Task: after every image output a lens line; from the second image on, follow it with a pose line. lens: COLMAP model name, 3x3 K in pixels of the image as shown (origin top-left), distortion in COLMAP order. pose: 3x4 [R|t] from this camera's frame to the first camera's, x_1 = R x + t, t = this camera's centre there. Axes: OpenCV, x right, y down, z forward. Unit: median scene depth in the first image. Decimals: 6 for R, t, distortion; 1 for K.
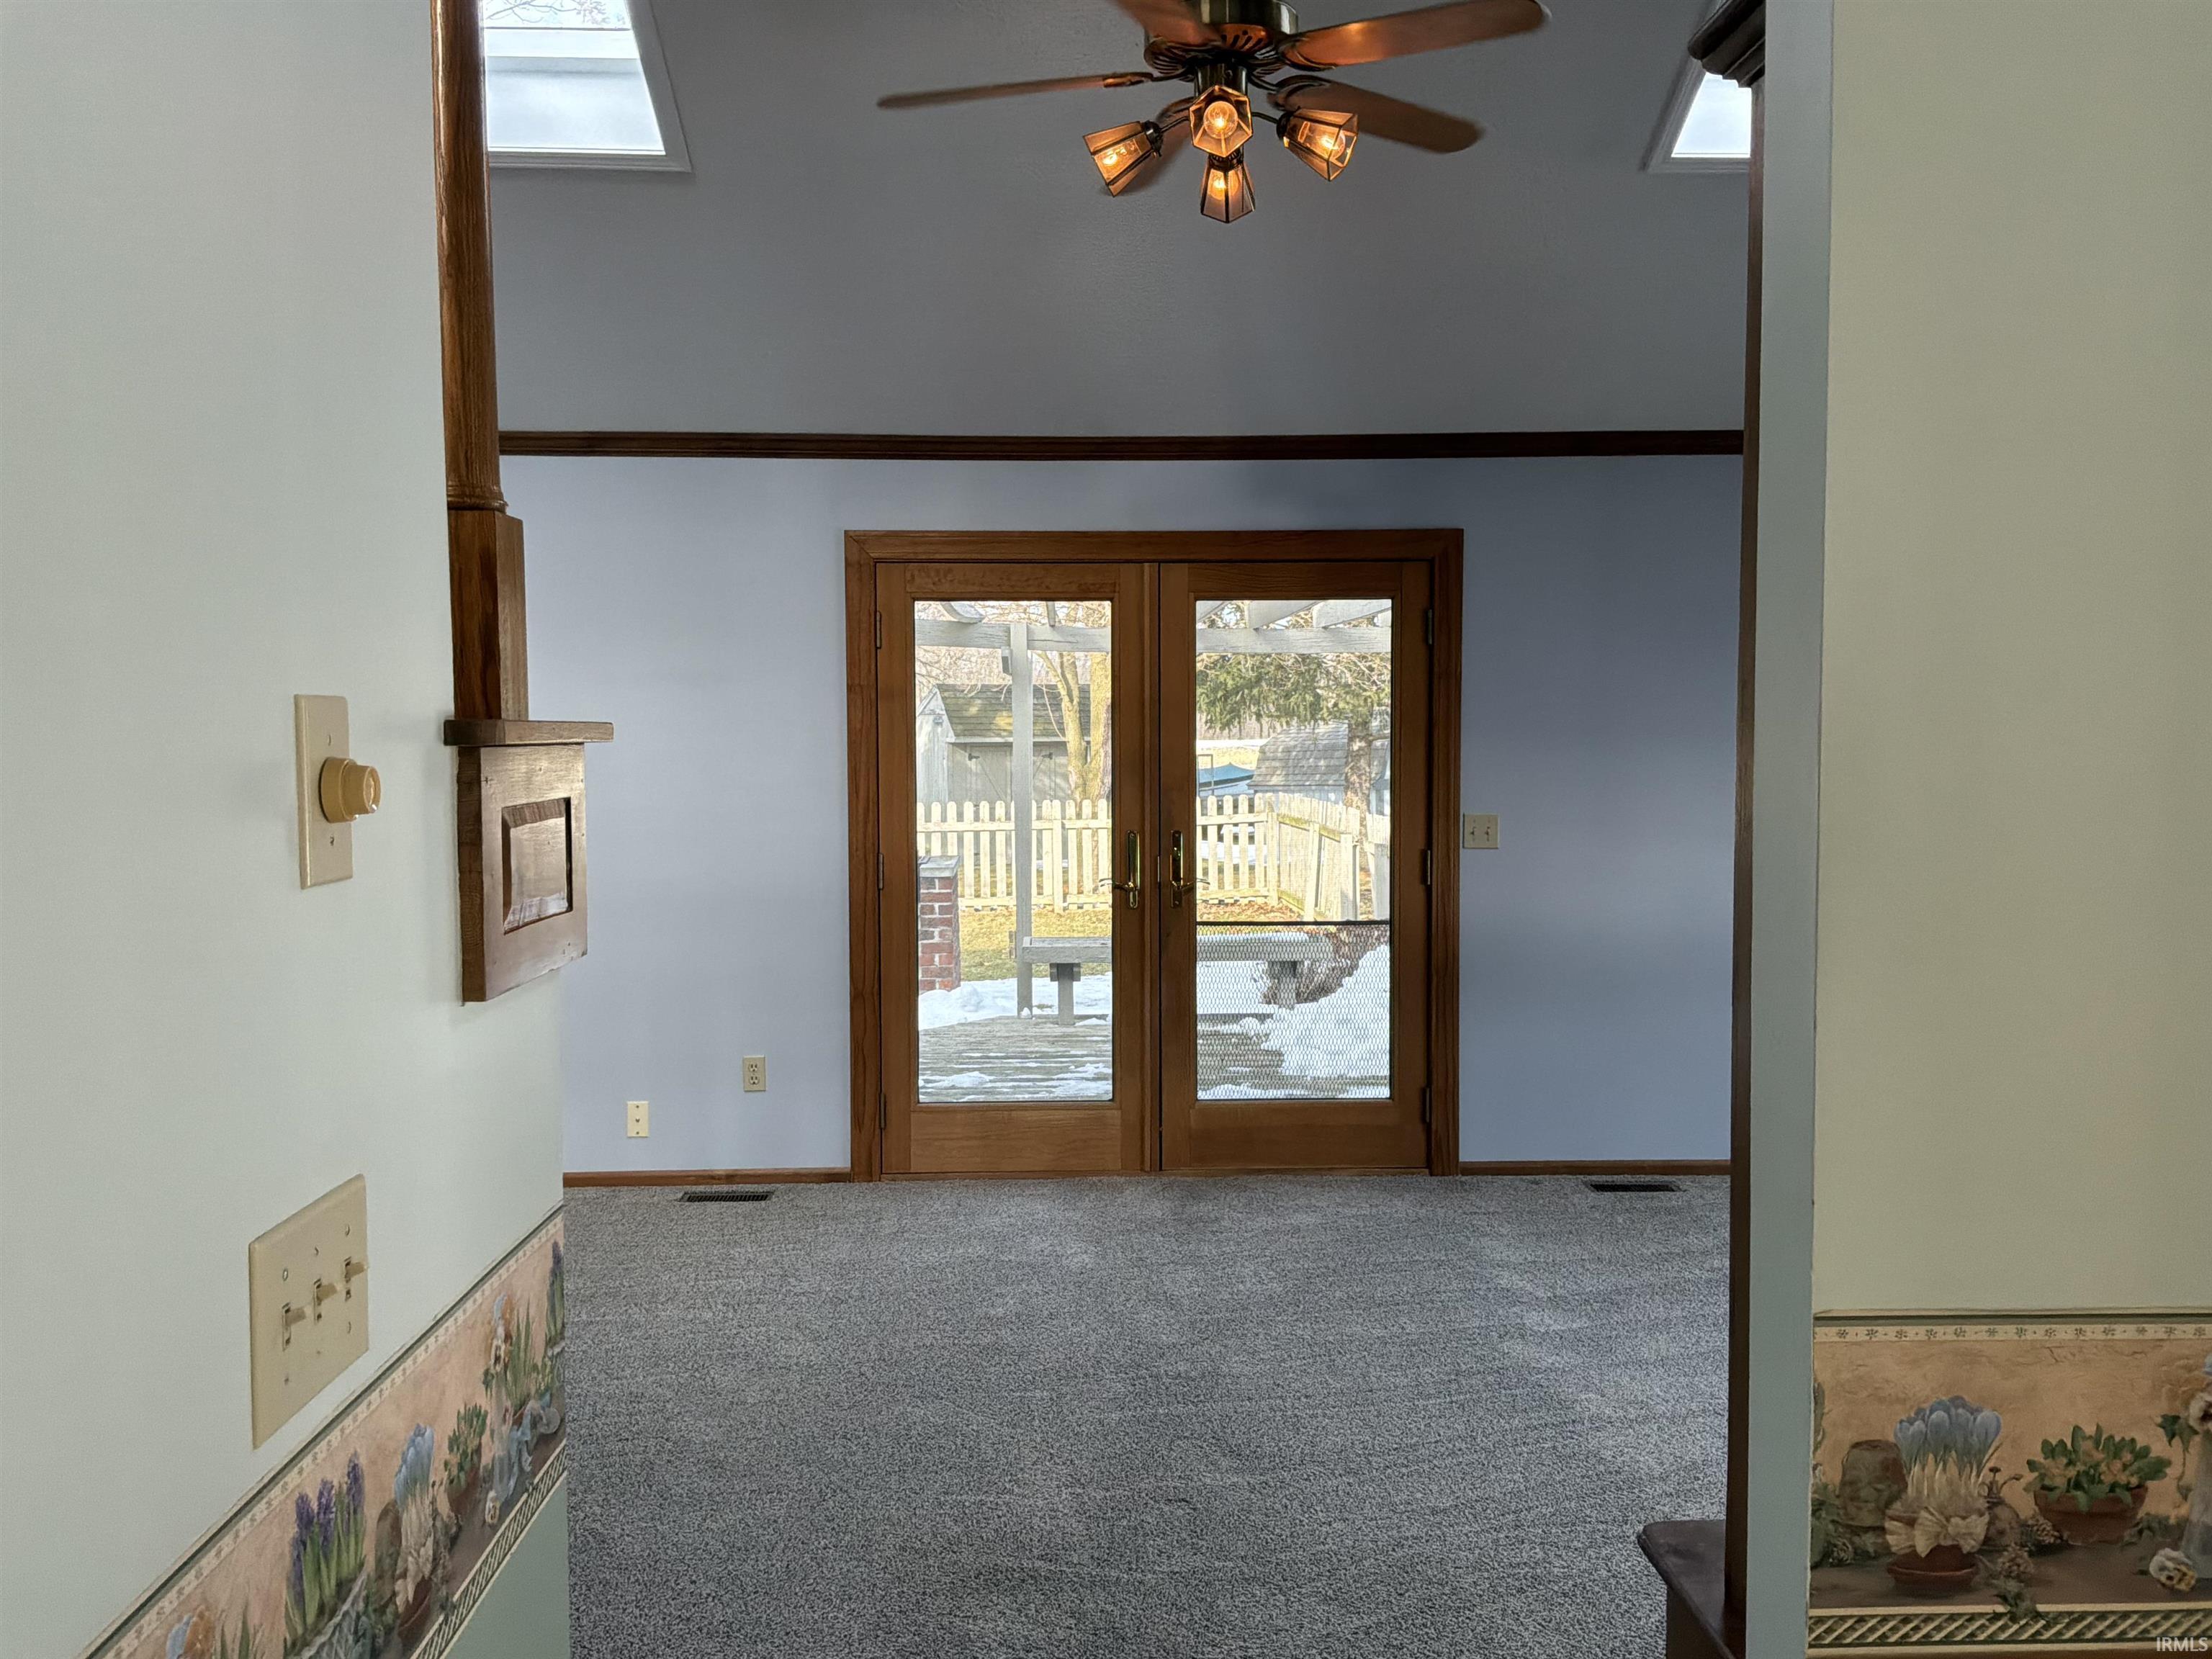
lens RADIAL K [[1821.0, 0, 1106.1], [0, 1821.0, 825.8], [0, 0, 1]] dist [0.014372, -0.005562]
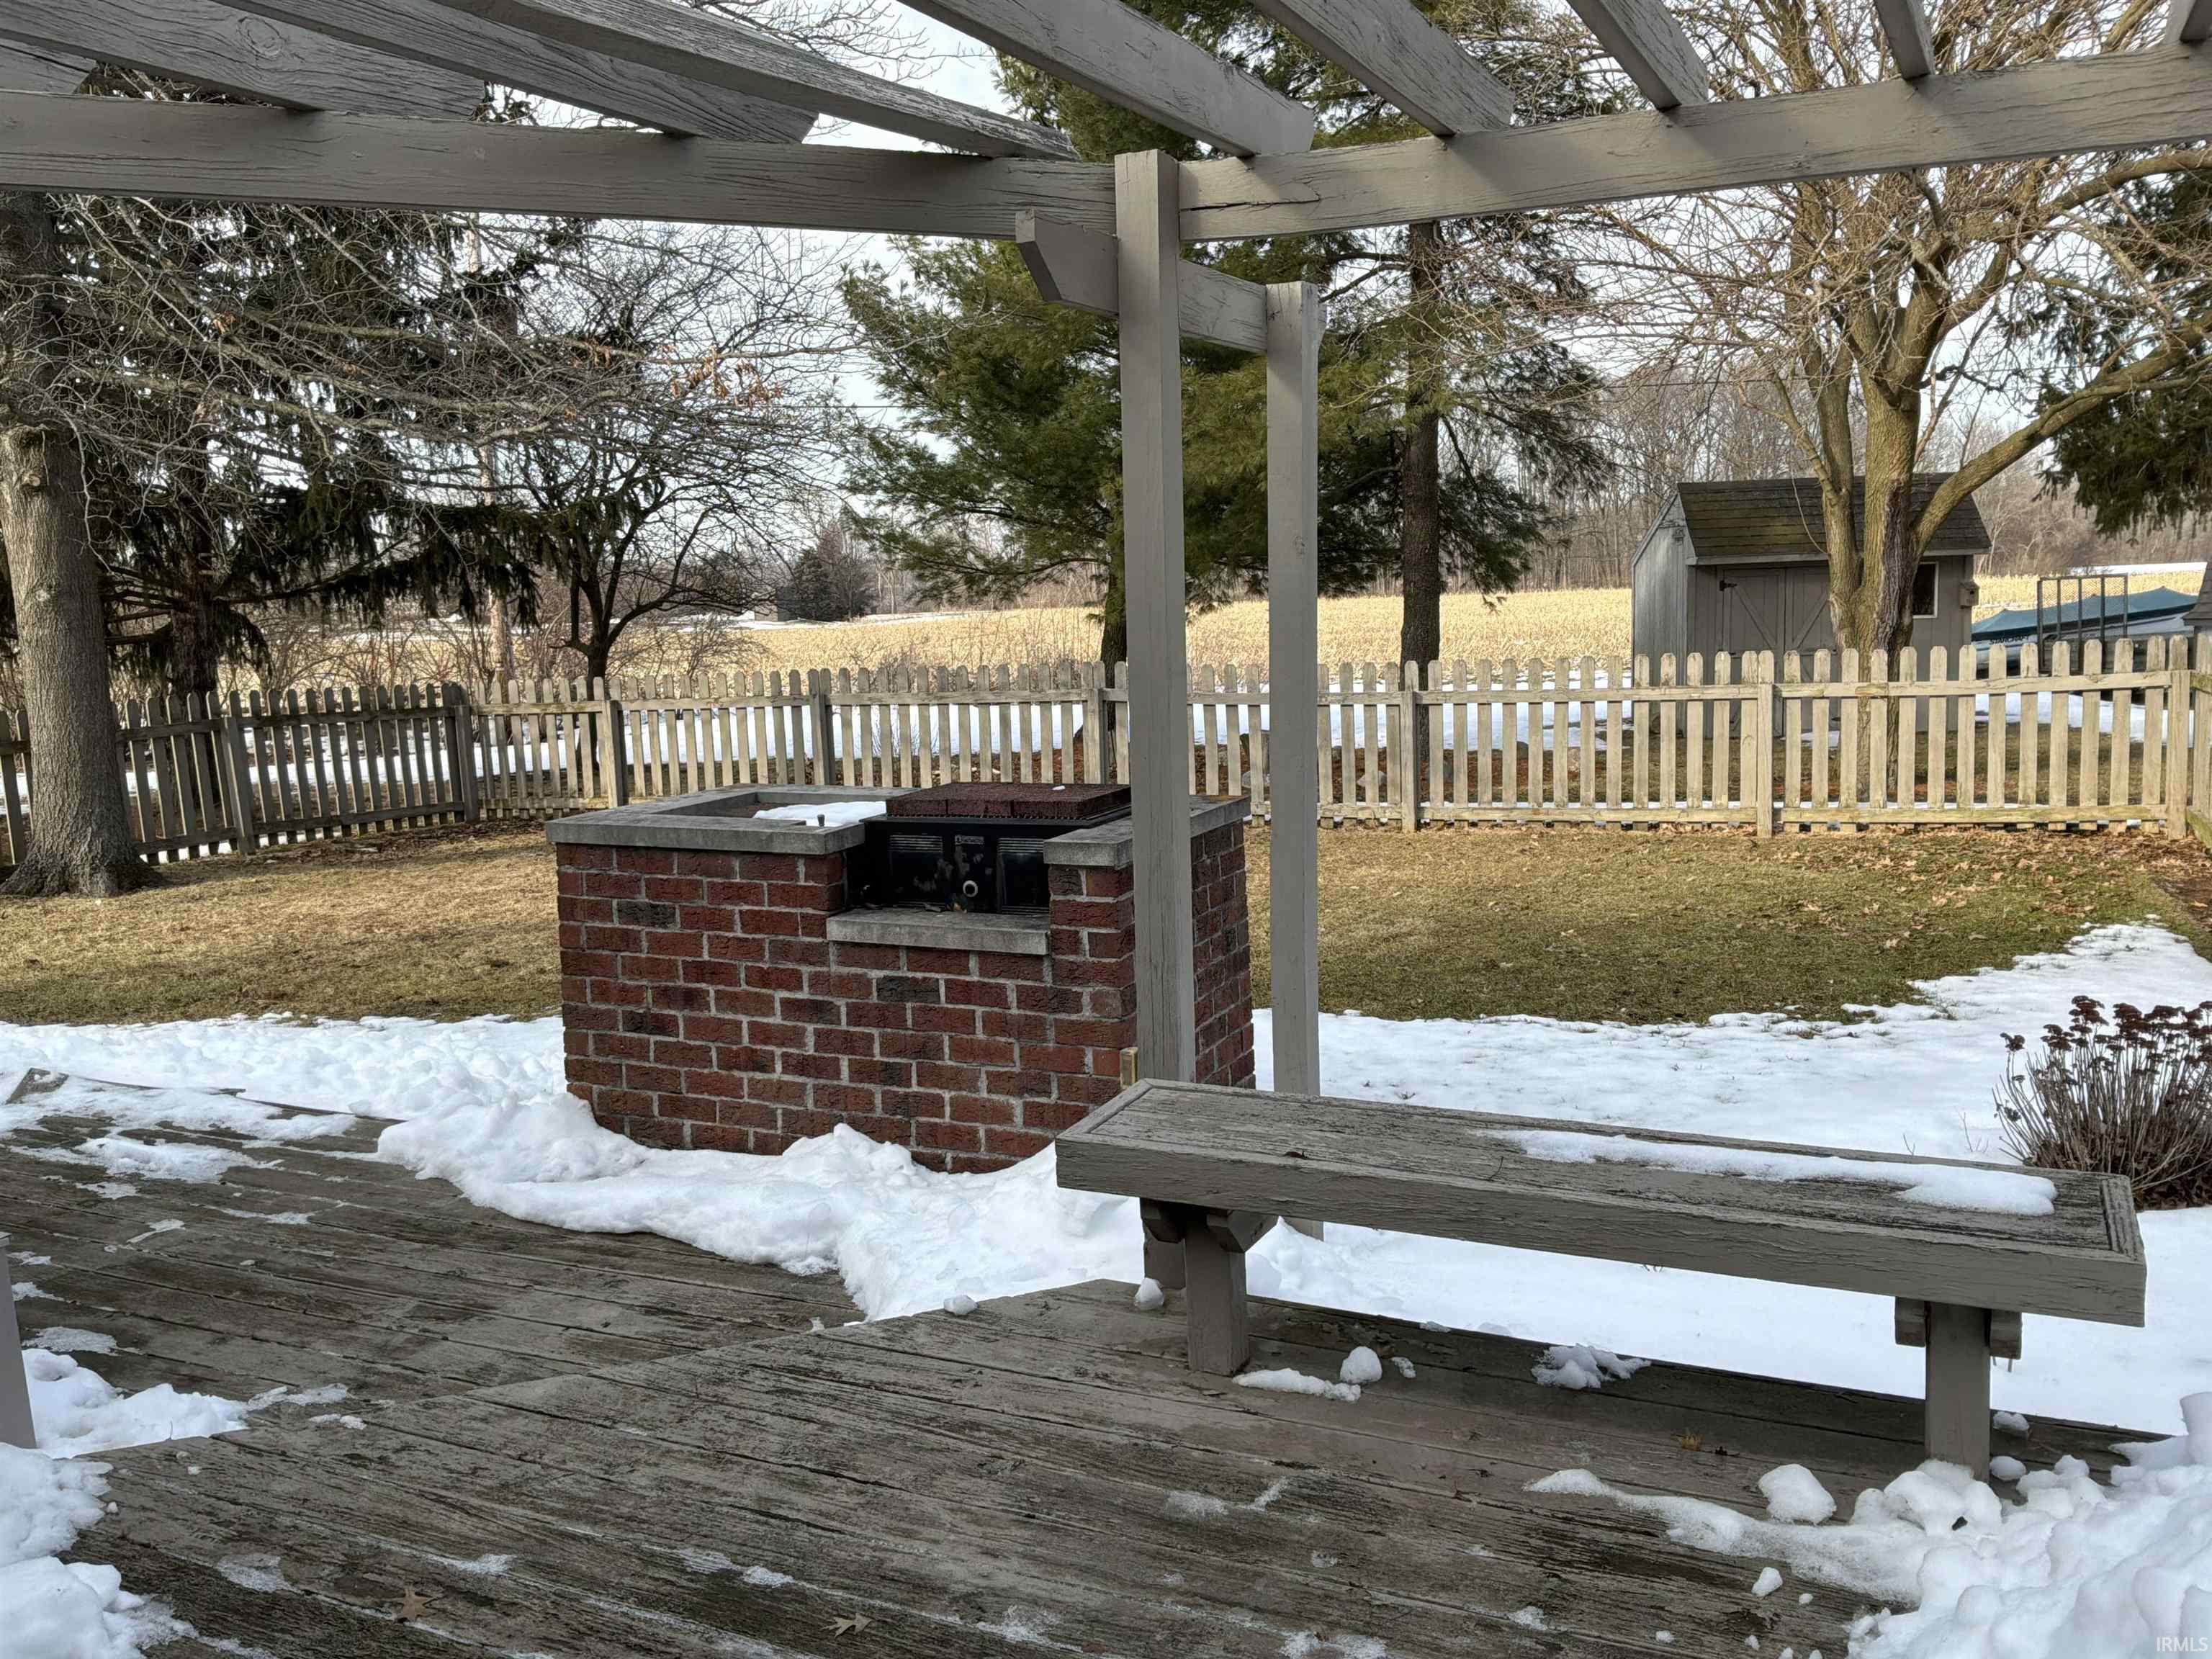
lens RADIAL K [[1821.0, 0, 1113.2], [0, 1821.0, 832.6], [0, 0, 1]] dist [0.014372, -0.005562]
pose [[0.891468, 0.039925, -0.451321, 0.054075], [0.001089, 0.995918, 0.090252, -0.008864], [0.453082, -0.080948, 0.887786, 0.354195]]
